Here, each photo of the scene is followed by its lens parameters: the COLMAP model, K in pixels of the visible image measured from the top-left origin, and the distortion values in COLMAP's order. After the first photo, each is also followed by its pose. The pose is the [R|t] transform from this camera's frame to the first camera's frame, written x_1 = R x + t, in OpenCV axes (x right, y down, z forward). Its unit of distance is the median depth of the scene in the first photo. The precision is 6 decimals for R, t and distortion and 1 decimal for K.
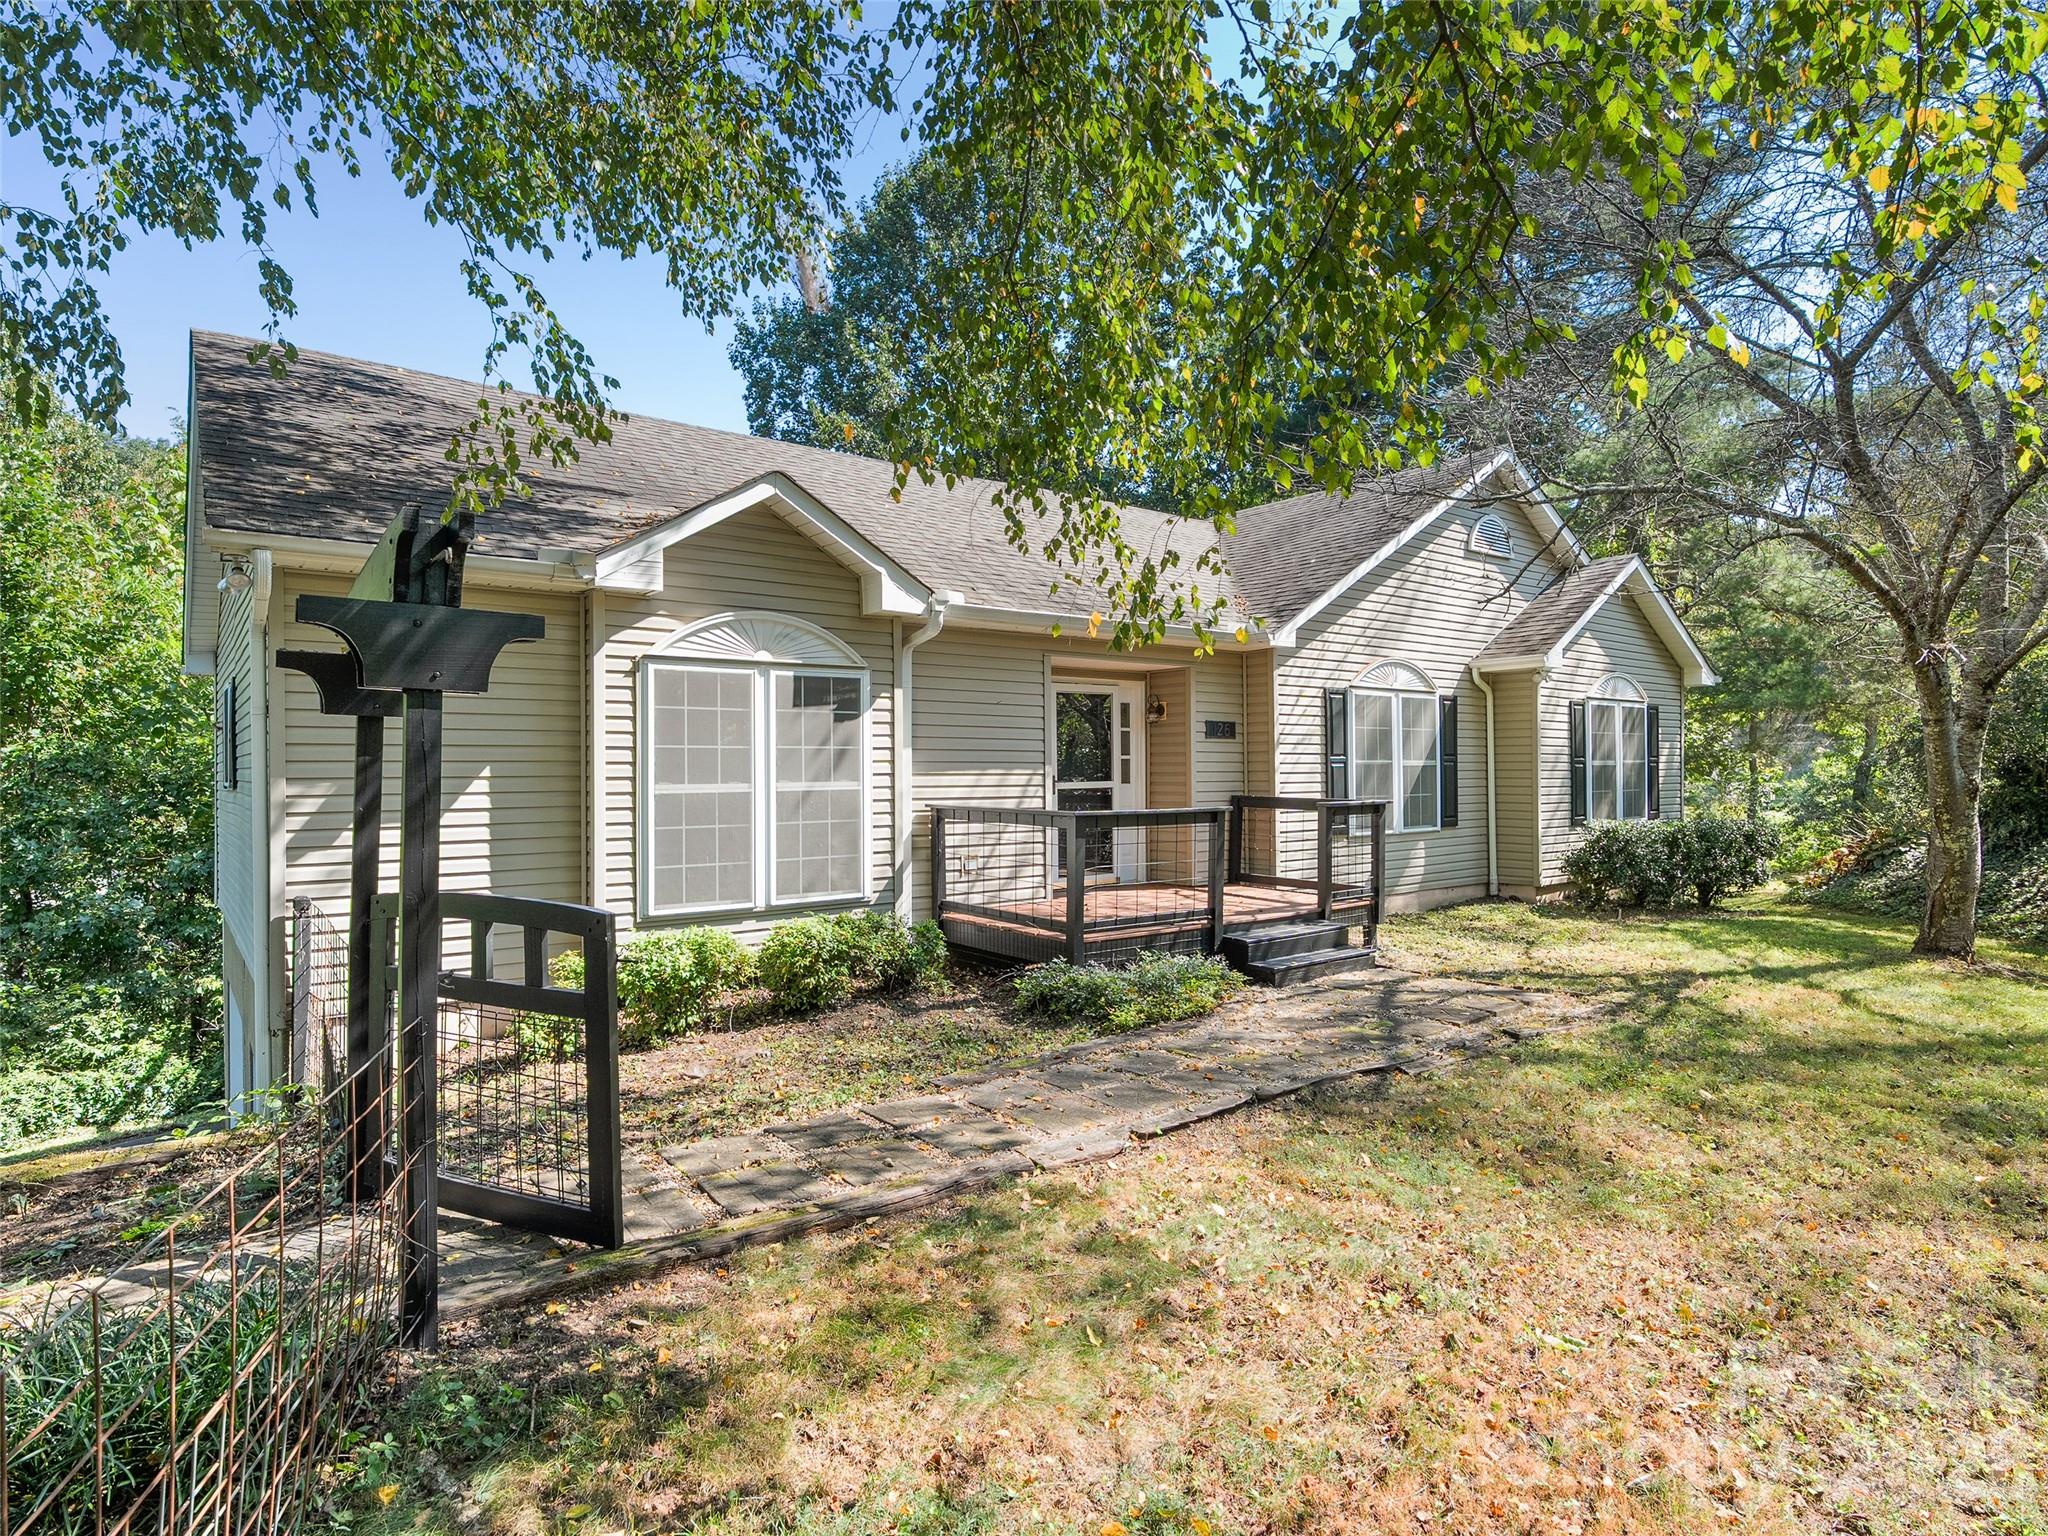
lens RADIAL K [[1092.6, 0, 1023.6], [0, 1092.6, 762.9], [0, 0, 1]] dist [0.001013, 0.000020]
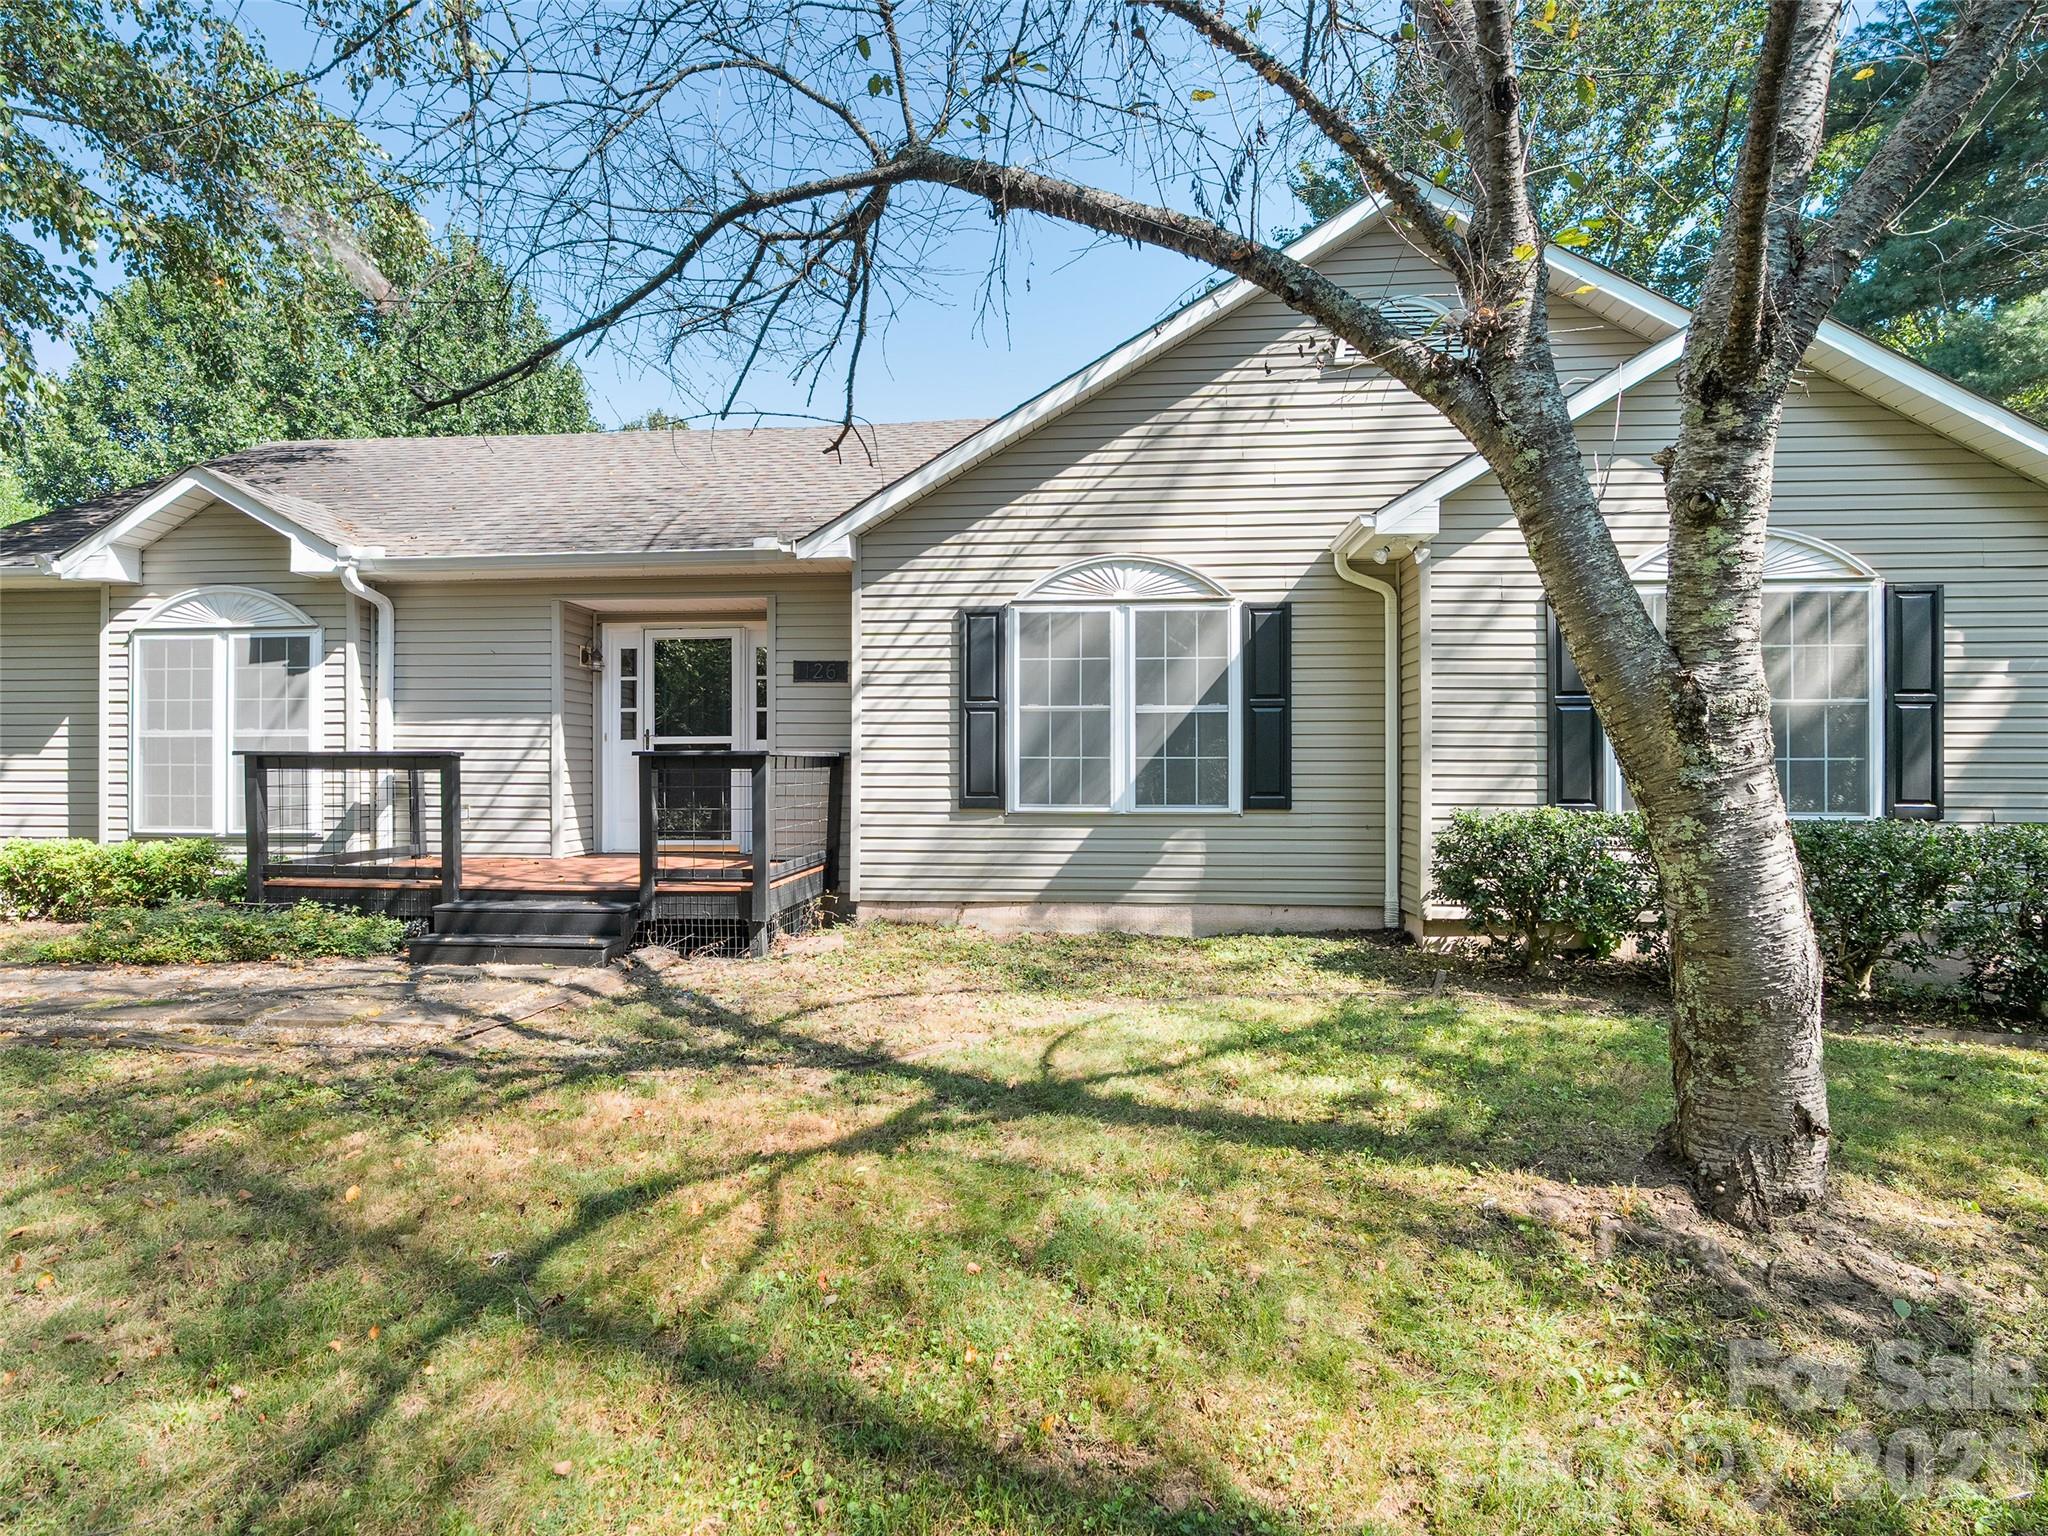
lens RADIAL K [[1038.1, 0, 1023.8], [0, 1038.1, 767.6], [0, 0, 1]] dist [-0.012711, 0.004190]
pose [[0.732667, 0.007181, -0.680550, 1.094494], [-0.001215, 0.999957, 0.009243, 0.045381], [0.680587, -0.005946, 0.732644, 0.724385]]
